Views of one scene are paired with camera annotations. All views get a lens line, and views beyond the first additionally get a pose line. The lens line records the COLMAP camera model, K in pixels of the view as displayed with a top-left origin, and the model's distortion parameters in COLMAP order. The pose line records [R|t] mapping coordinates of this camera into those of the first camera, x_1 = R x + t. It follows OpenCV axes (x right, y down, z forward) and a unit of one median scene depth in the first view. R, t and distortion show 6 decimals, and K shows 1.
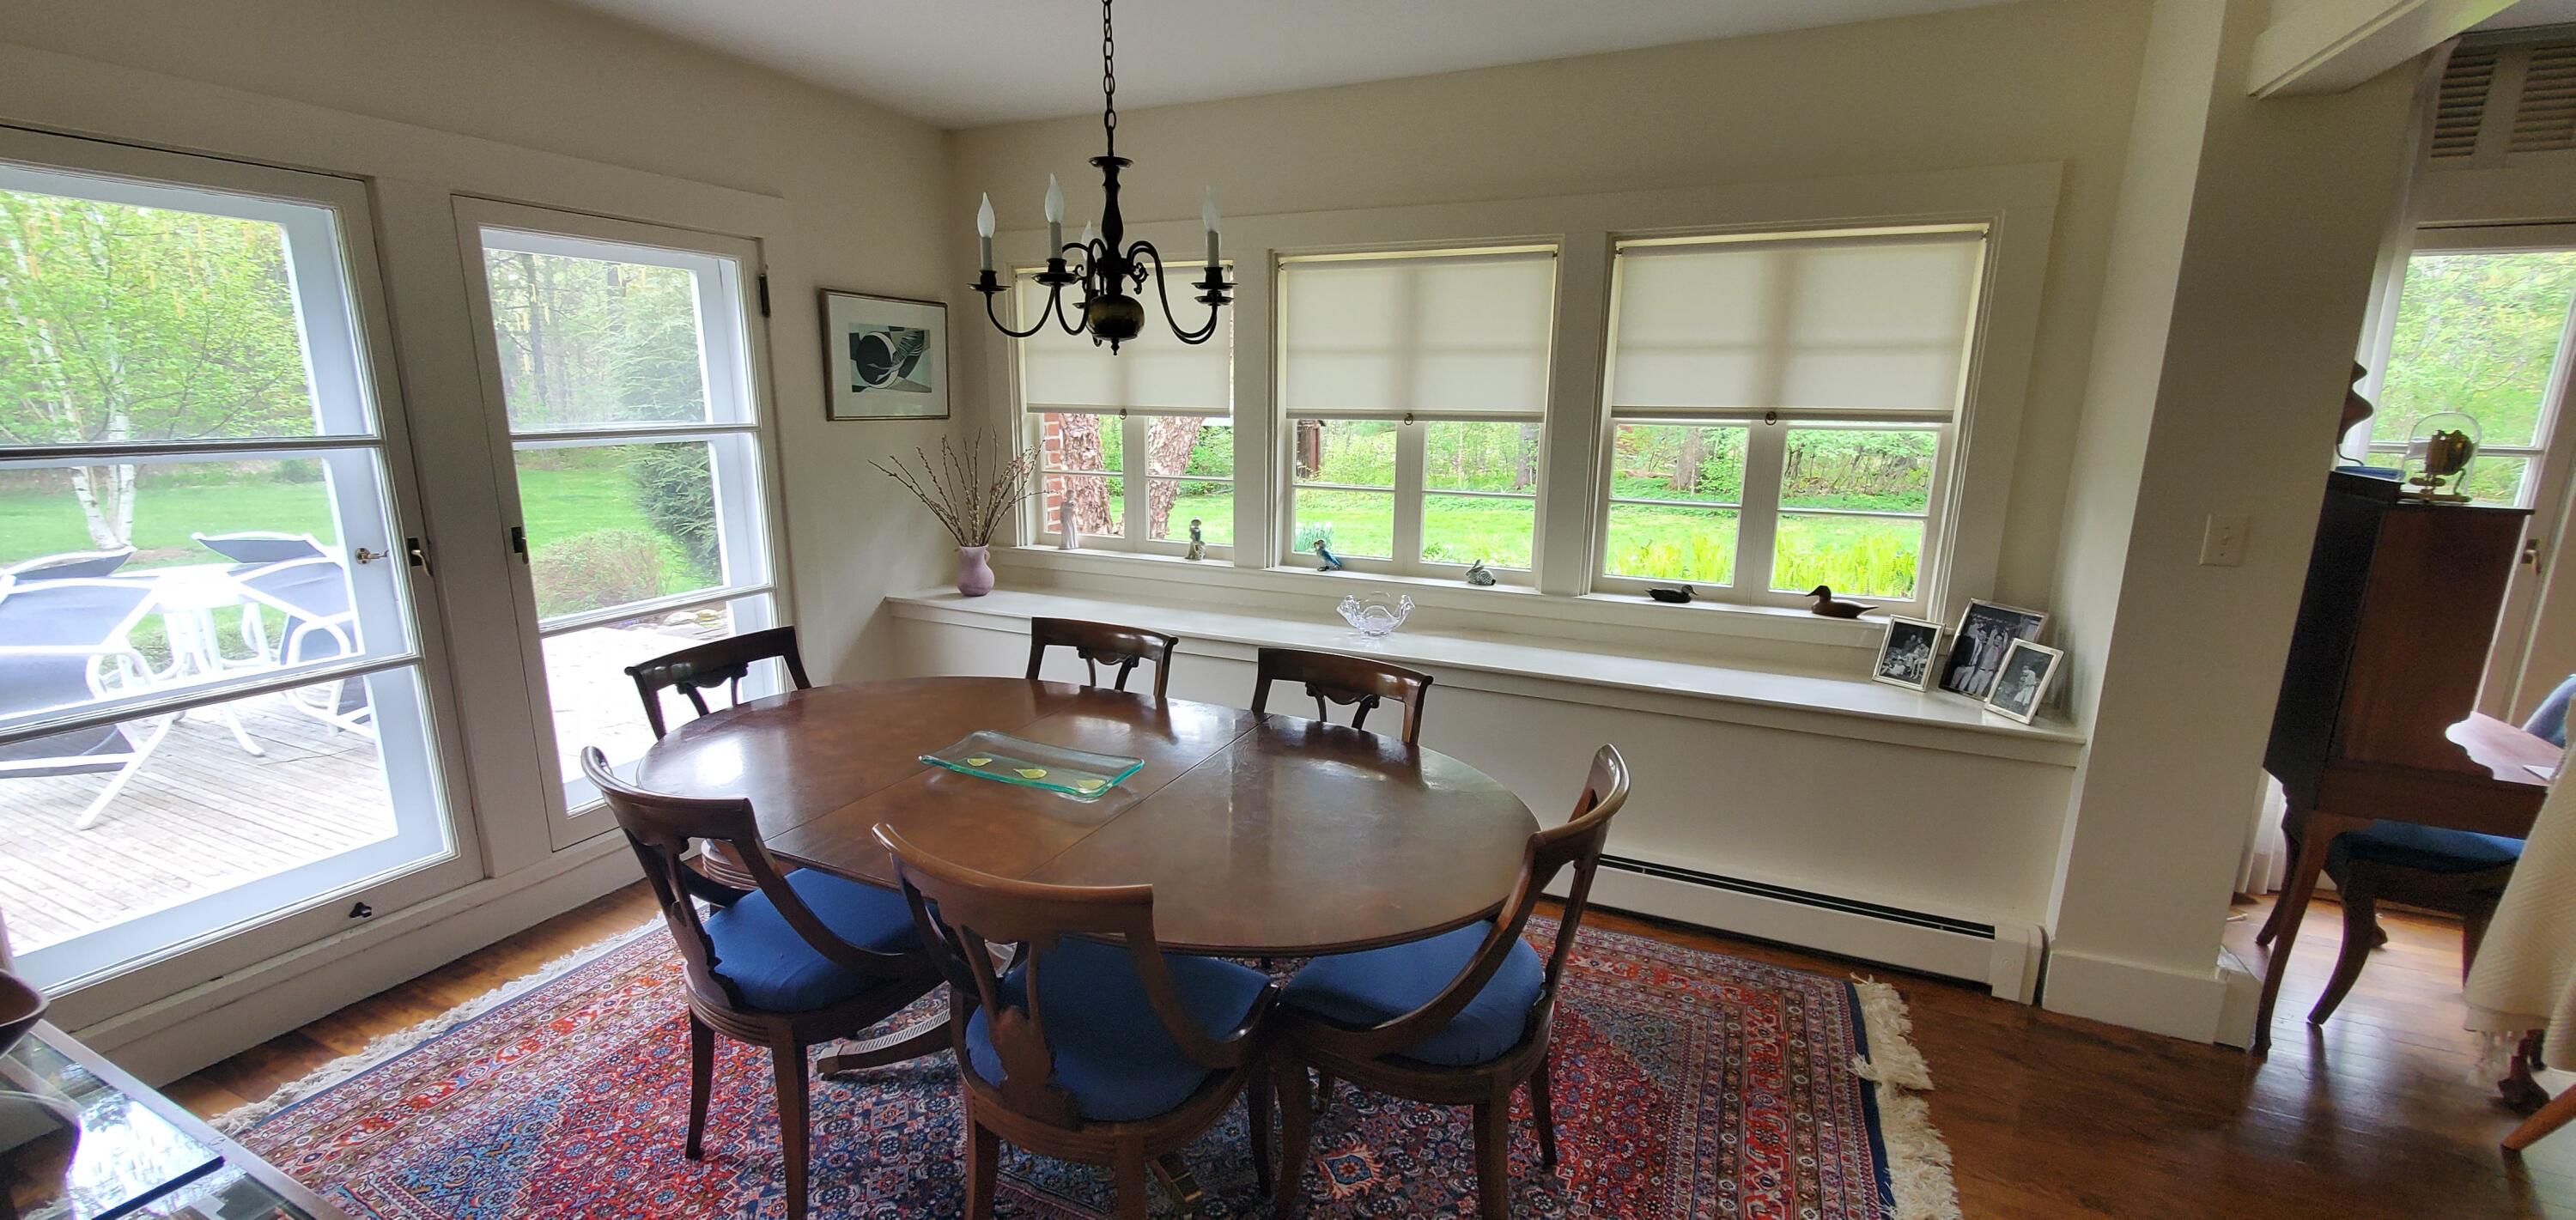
lens RADIAL K [[1028.3, 0, 1278.8], [0, 1028.3, 616.3], [0, 0, 1]] dist [-0.010543, 0.012816]
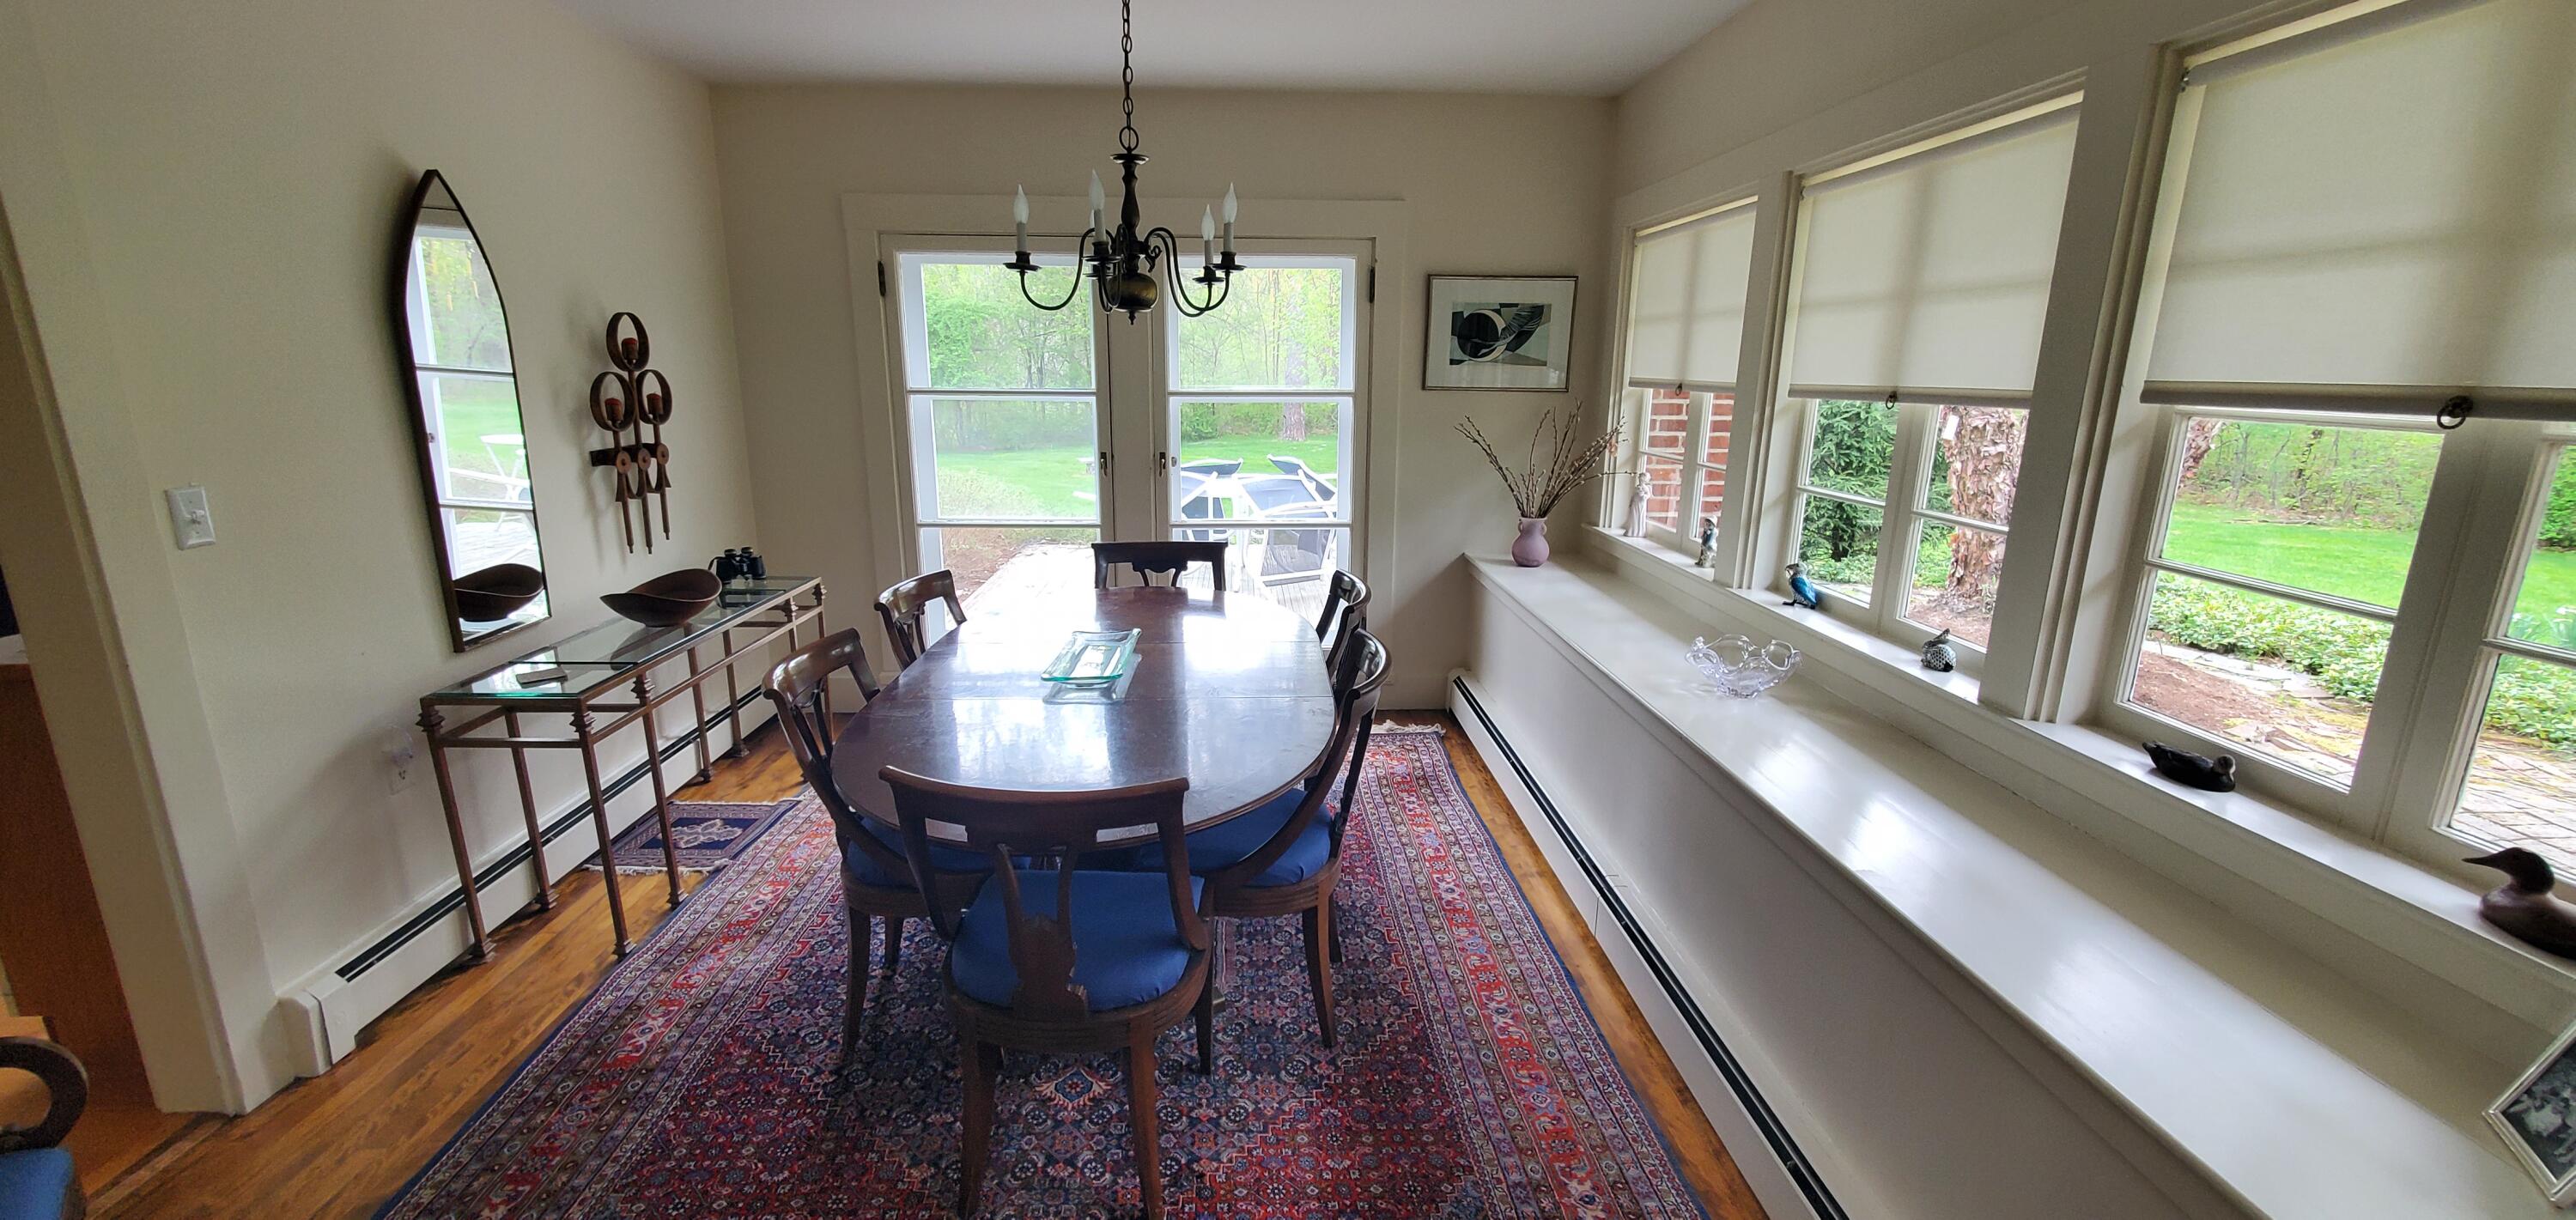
lens RADIAL K [[1028.3, 0, 1278.8], [0, 1028.3, 616.3], [0, 0, 1]] dist [-0.010543, 0.012816]
pose [[0.446269, 0.206744, -0.870690, 0.552587], [-0.193216, 0.972259, 0.131829, -0.064852], [0.873791, 0.109400, 0.473836, 0.343547]]
